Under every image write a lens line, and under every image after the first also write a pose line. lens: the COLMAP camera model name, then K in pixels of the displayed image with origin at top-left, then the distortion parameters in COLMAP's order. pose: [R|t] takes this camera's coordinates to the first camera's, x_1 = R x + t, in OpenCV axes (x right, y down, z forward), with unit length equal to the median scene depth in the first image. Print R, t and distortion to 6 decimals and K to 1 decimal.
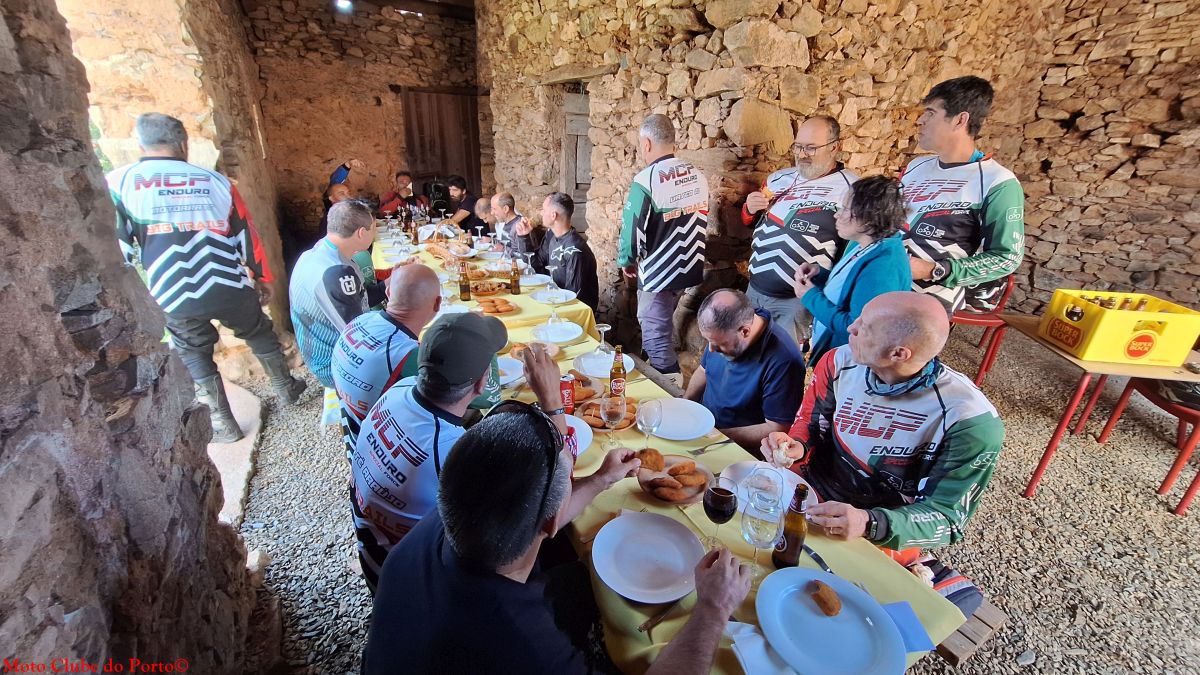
lens RADIAL K [[471.8, 0, 600.0], [0, 471.8, 337.5], [0, 0, 1]] dist [-0.001557, -0.000122]
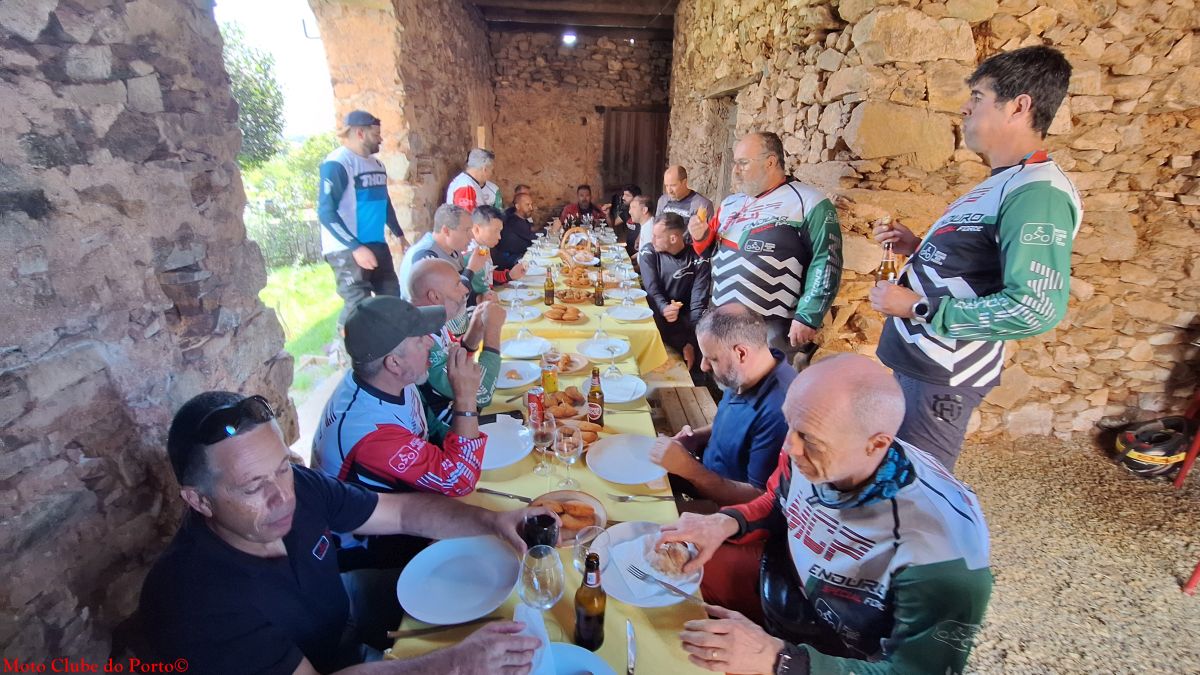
lens RADIAL K [[488.1, 0, 619.2], [0, 488.1, 327.2], [0, 0, 1]] dist [-0.021753, -0.000470]
pose [[0.897494, 0.142405, -0.417403, 0.231614], [-0.166843, 0.985728, -0.022443, -0.022516], [0.408250, 0.089783, 0.908444, 0.071339]]
